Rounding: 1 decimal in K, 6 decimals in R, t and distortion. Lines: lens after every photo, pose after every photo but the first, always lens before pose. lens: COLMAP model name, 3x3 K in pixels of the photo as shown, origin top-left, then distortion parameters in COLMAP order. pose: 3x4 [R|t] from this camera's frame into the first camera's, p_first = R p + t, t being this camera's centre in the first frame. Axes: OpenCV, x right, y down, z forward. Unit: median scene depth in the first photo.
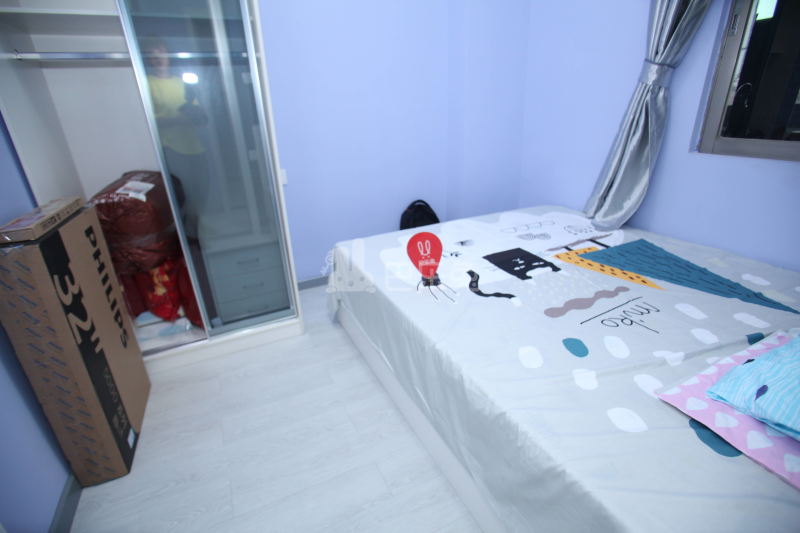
lens RADIAL K [[388.9, 0, 401.9], [0, 388.9, 270.3], [0, 0, 1]] dist [-0.090085, 0.049715]
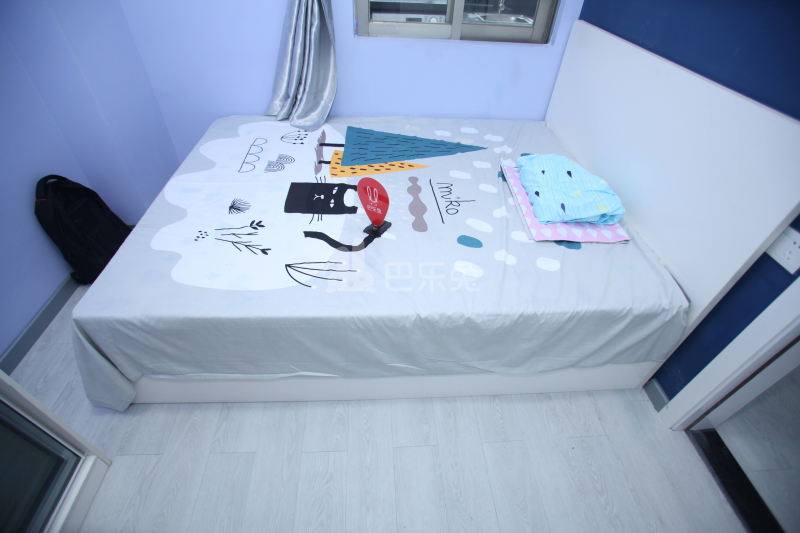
lens RADIAL K [[388.9, 0, 401.9], [0, 388.9, 270.3], [0, 0, 1]] dist [-0.090085, 0.049715]
pose [[0.384072, -0.587606, 0.712185, -0.418112], [0.317324, 0.808365, 0.495833, -0.299682], [-0.867061, 0.035558, 0.496932, 0.390403]]
